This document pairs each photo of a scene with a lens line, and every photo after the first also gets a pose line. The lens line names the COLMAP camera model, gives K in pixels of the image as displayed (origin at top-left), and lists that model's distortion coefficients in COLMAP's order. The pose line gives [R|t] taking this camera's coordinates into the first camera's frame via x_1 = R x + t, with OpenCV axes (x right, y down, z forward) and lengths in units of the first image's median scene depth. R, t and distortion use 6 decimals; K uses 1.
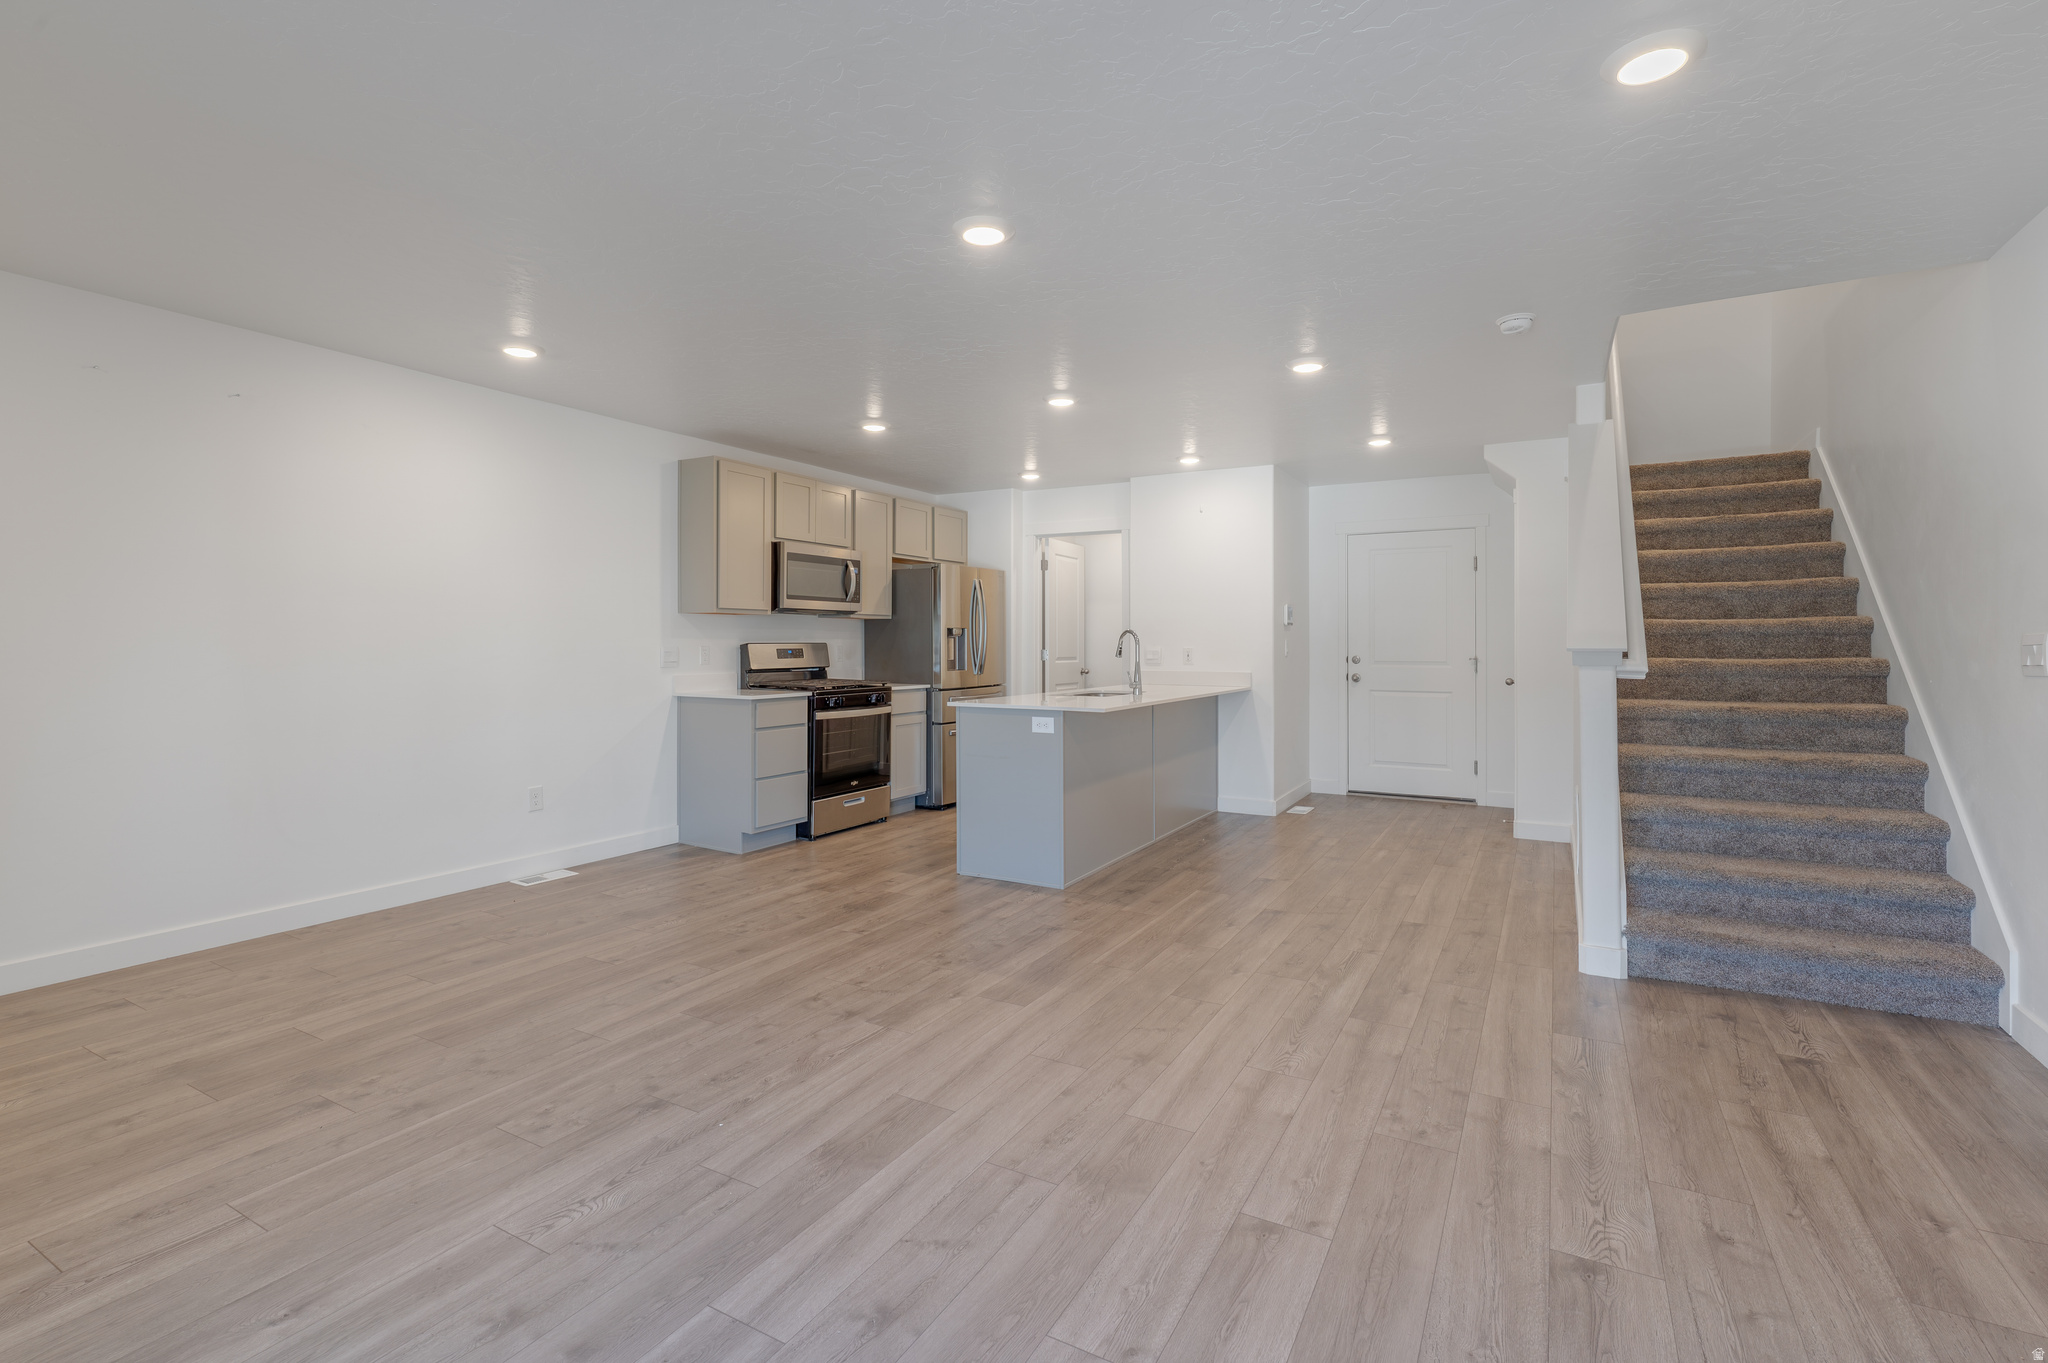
lens RADIAL K [[940.2, 0, 1013.0], [0, 940.2, 651.4], [0, 0, 1]] dist [0.002923, -0.001044]
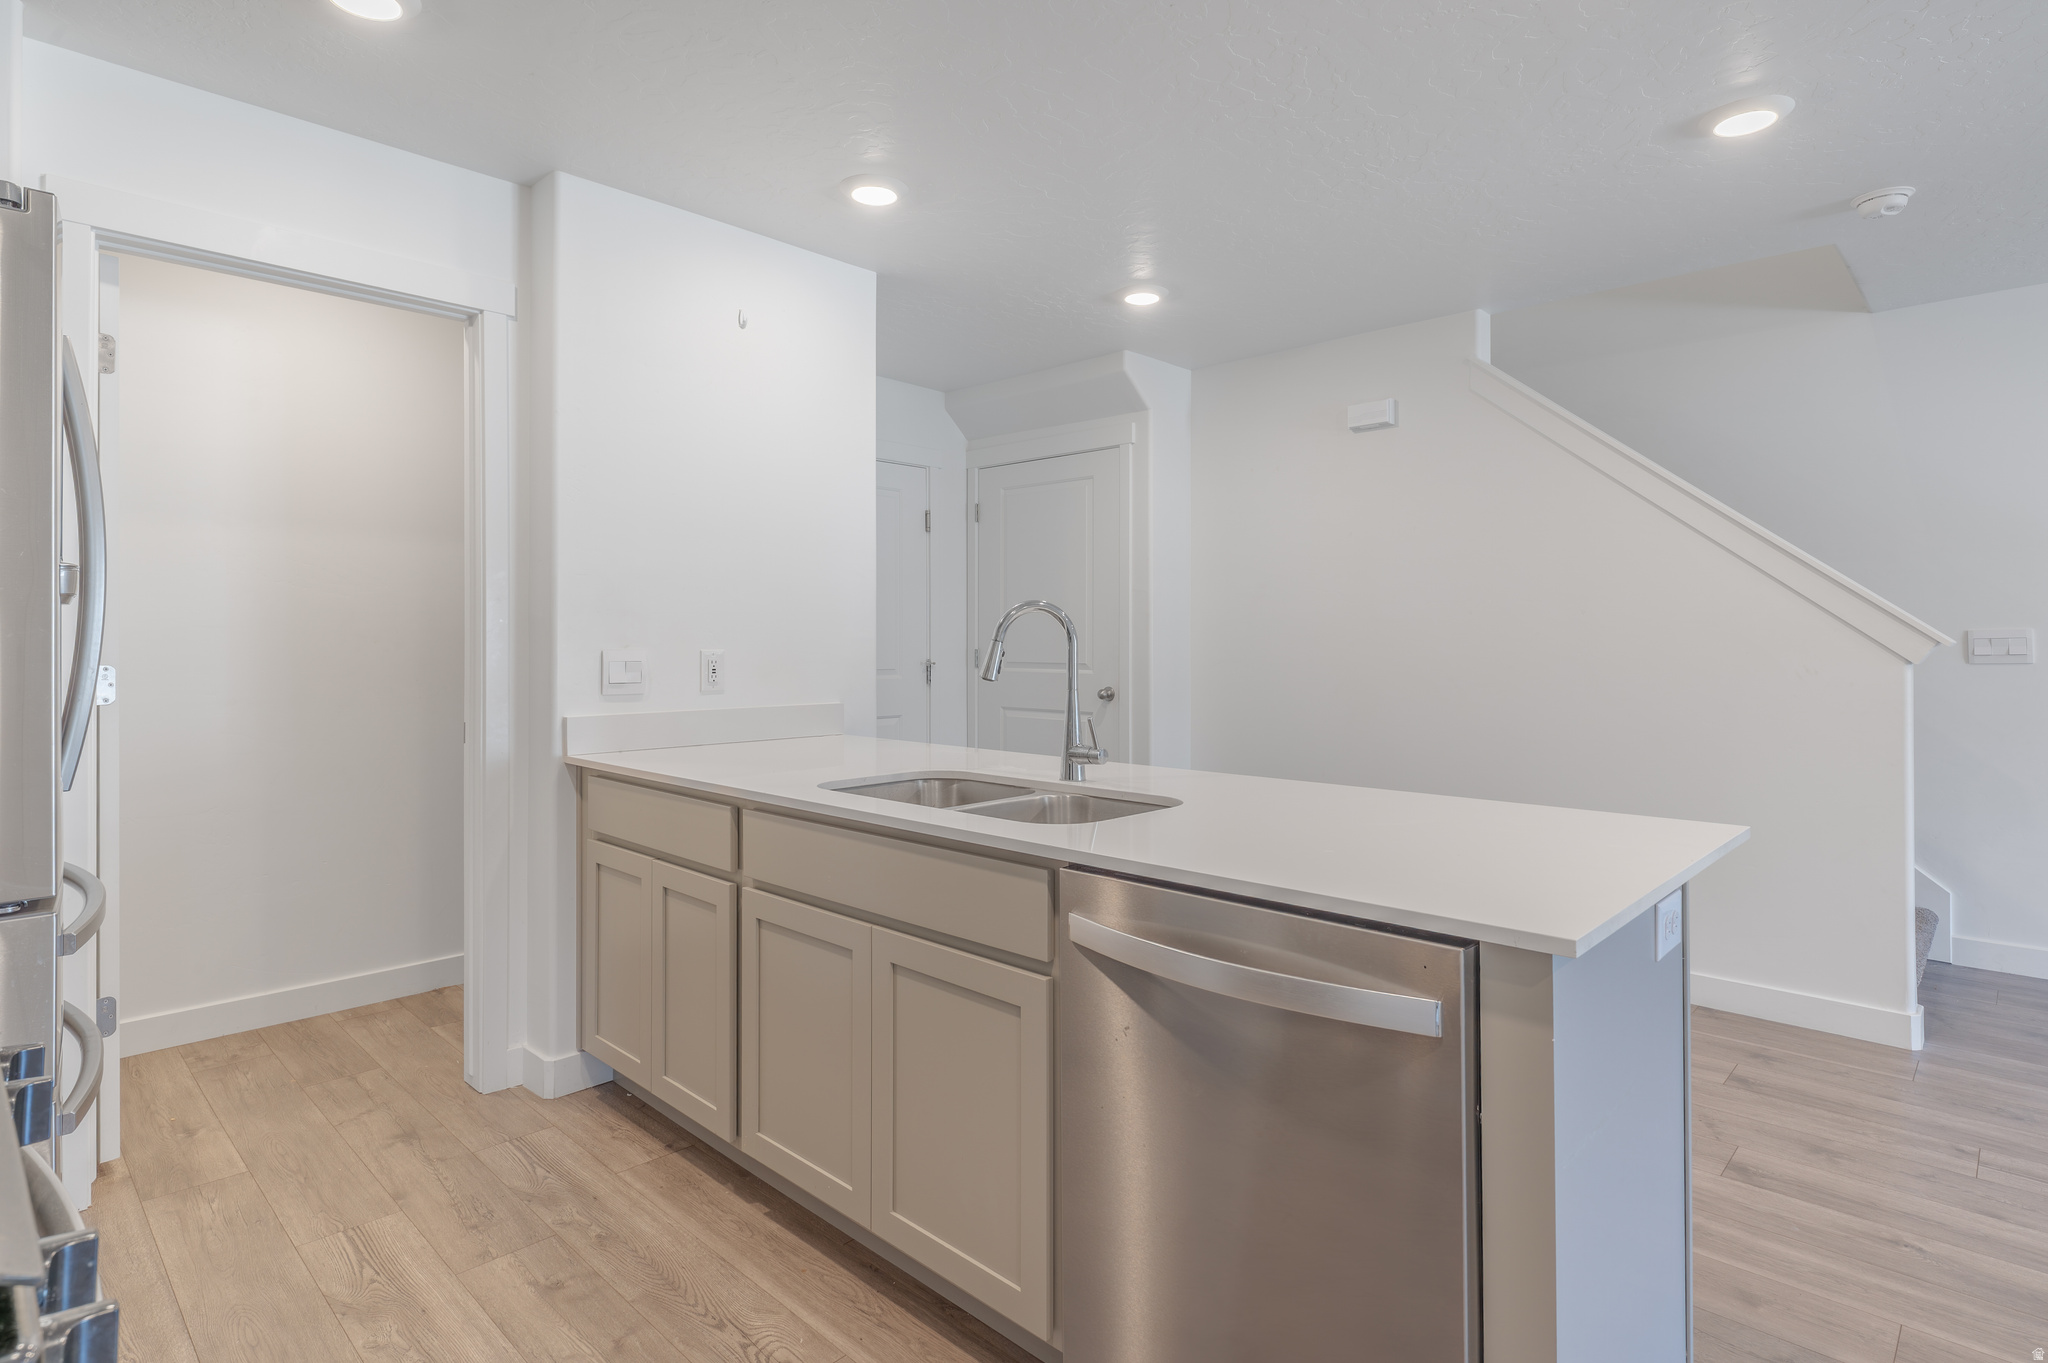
lens RADIAL K [[1051.5, 0, 1015.4], [0, 1051.5, 635.6], [0, 0, 1]] dist [0.003016, -0.000587]
pose [[0.238597, 0.004264, 0.971109, -0.453599], [0.011315, 0.999910, -0.007170, -0.012435], [-0.971053, 0.012698, 0.238527, 1.551273]]
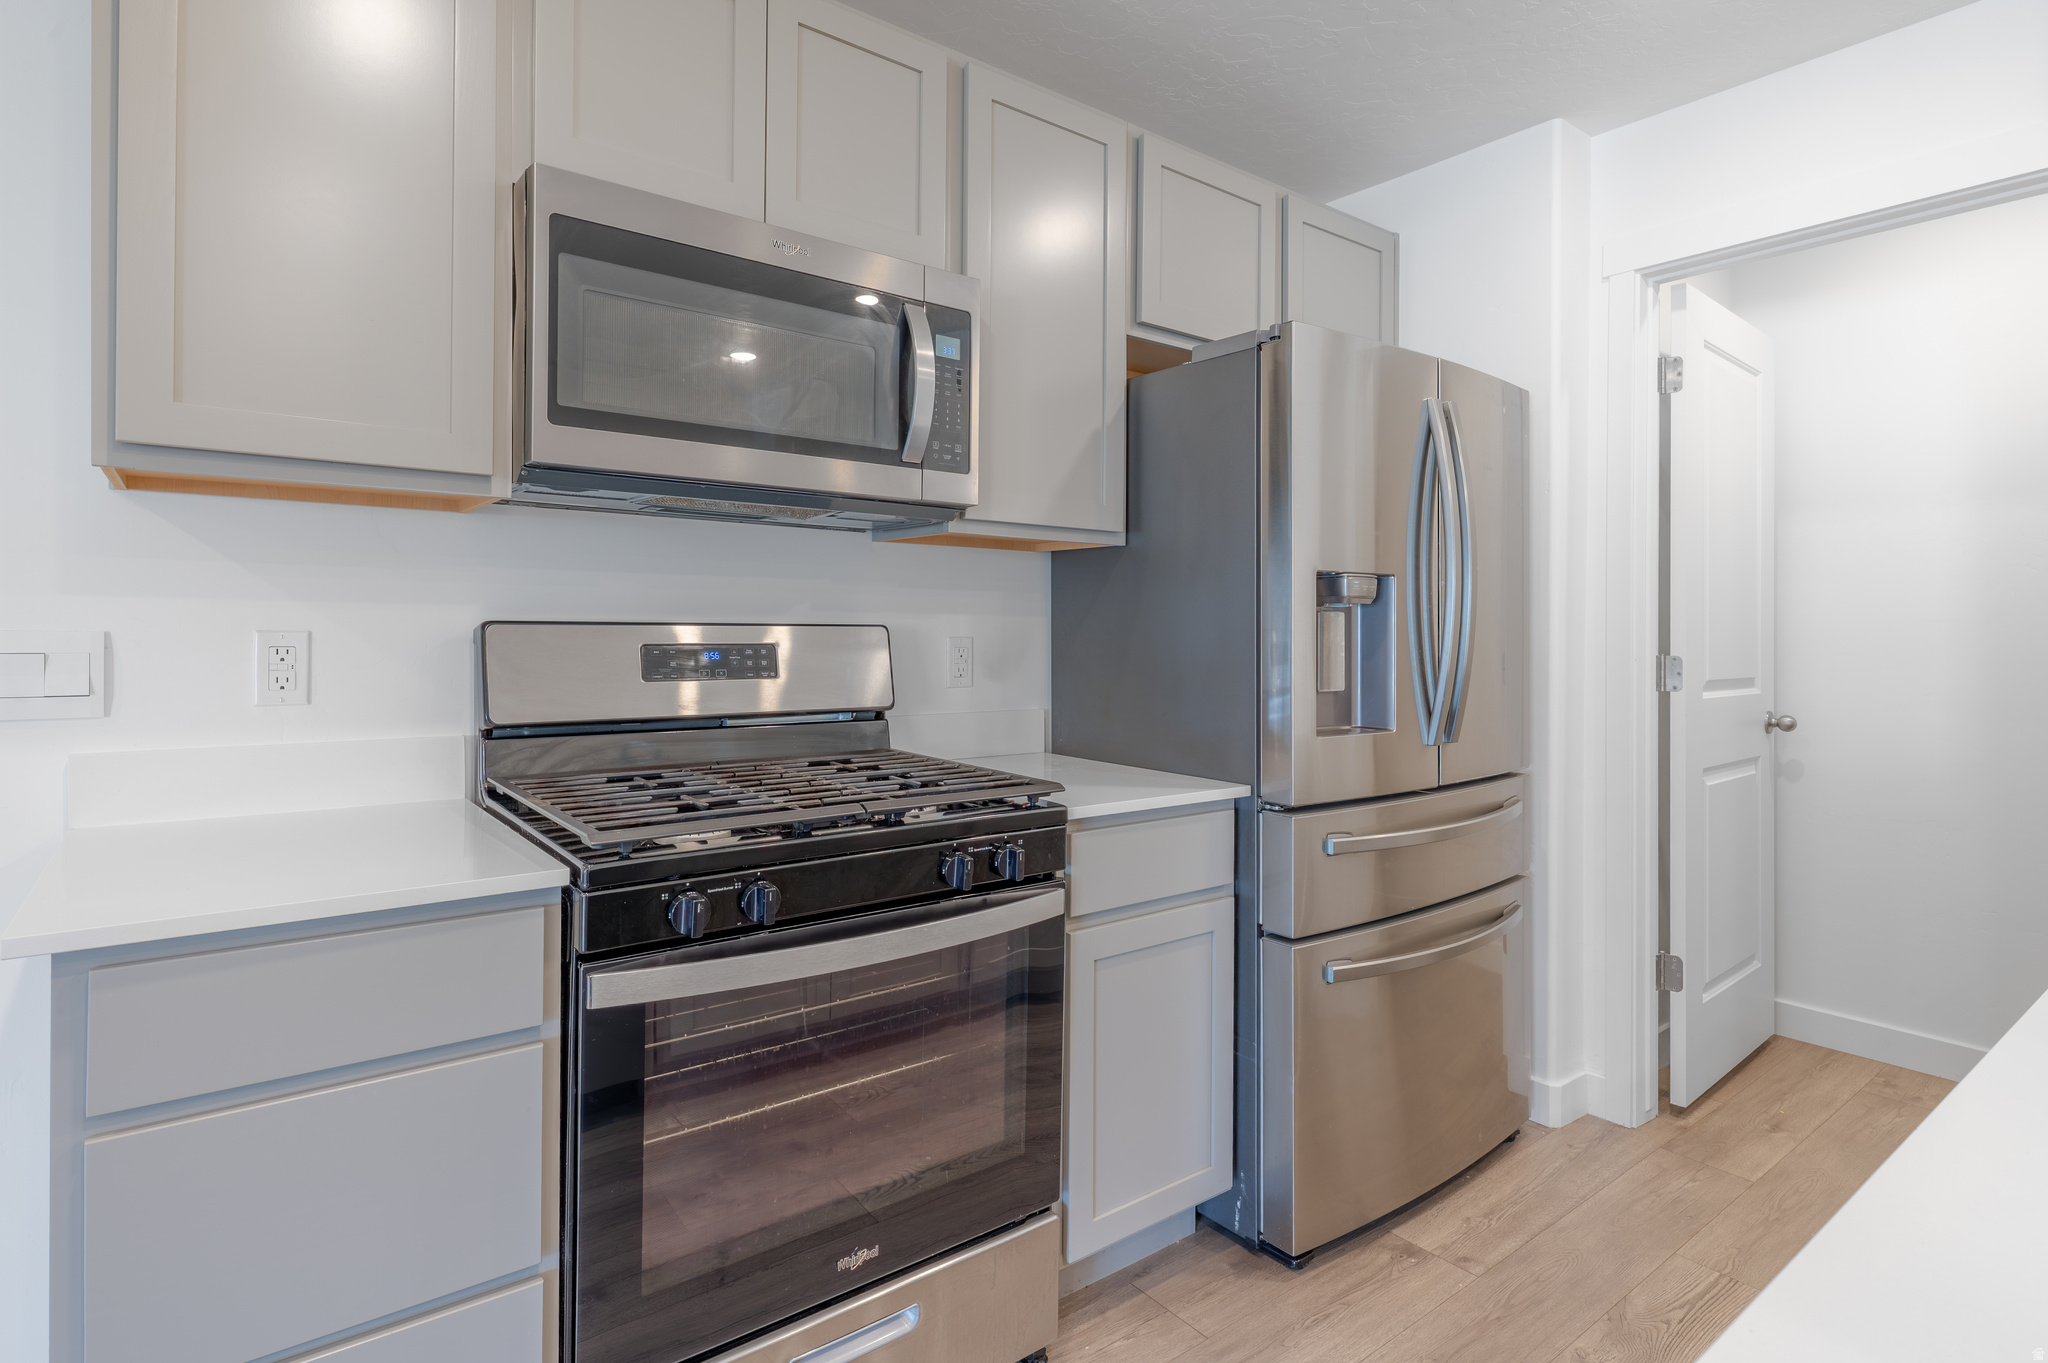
lens RADIAL K [[1051.5, 0, 1020.5], [0, 1051.5, 631.7], [0, 0, 1]] dist [0.003016, -0.000587]
pose [[0.928837, 0.007072, -0.370422, -0.077887], [-0.011617, 0.999882, -0.010040, -0.008190], [0.370308, 0.013629, 0.928809, 1.409278]]
